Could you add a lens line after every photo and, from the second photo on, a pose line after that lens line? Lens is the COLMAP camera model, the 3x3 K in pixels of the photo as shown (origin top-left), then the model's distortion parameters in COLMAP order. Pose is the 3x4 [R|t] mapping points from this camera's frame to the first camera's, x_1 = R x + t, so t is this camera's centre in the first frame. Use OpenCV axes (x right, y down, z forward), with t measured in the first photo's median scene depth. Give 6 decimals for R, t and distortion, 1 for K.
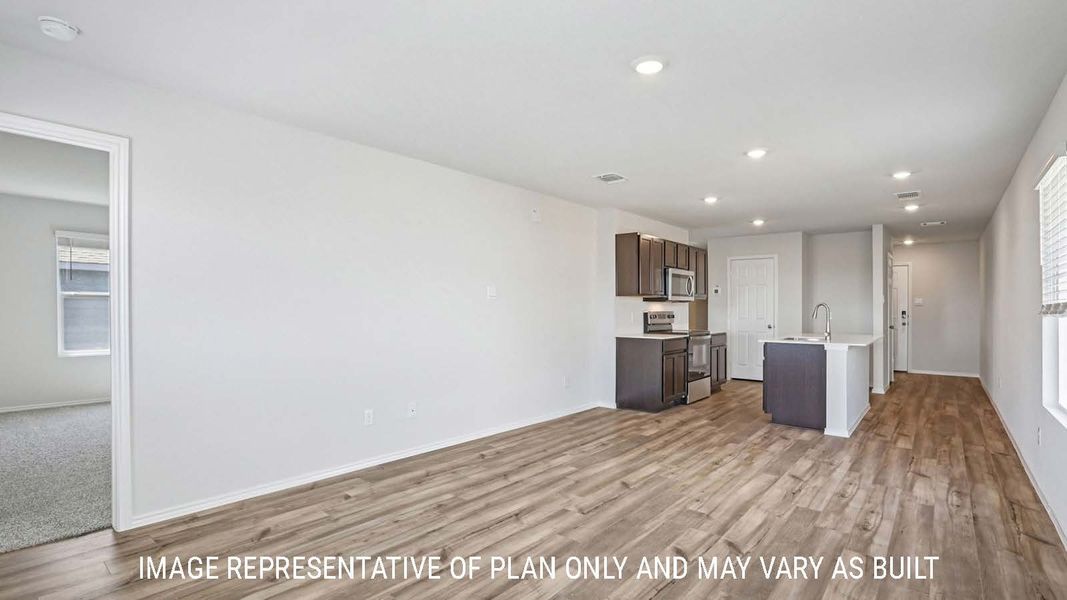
lens RADIAL K [[497.8, 0, 545.3], [0, 497.8, 302.9], [0, 0, 1]] dist [-0.054154, 0.017821]
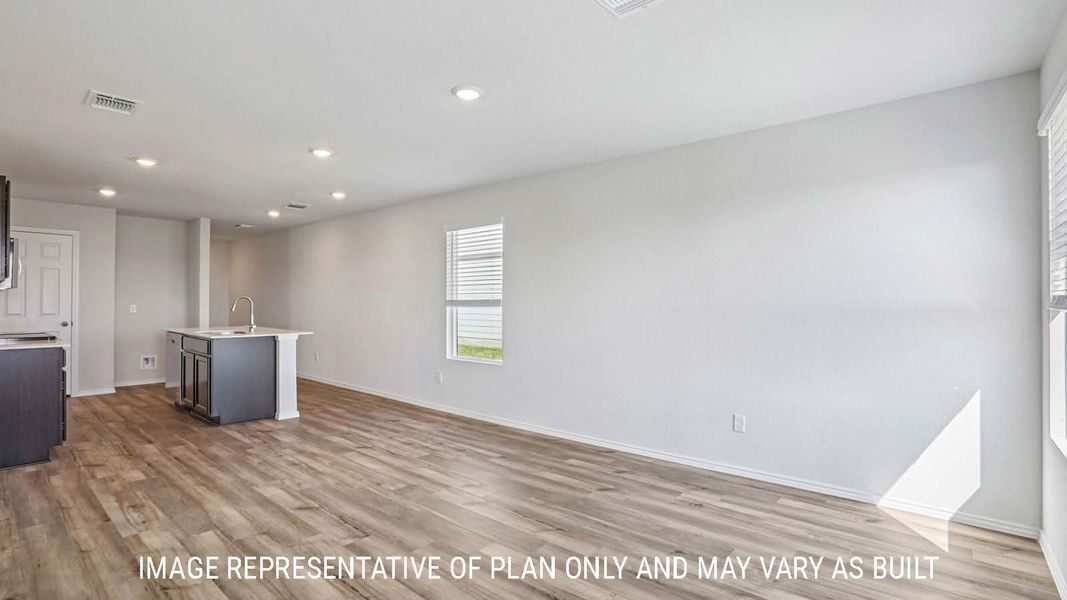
lens RADIAL K [[497.8, 0, 545.3], [0, 497.8, 302.9], [0, 0, 1]] dist [-0.054154, 0.017821]
pose [[0.006451, -0.002002, 0.999977, -0.568965], [-0.015888, 0.999872, 0.002104, 0.003145], [-0.999853, -0.015901, 0.006418, 0.488551]]
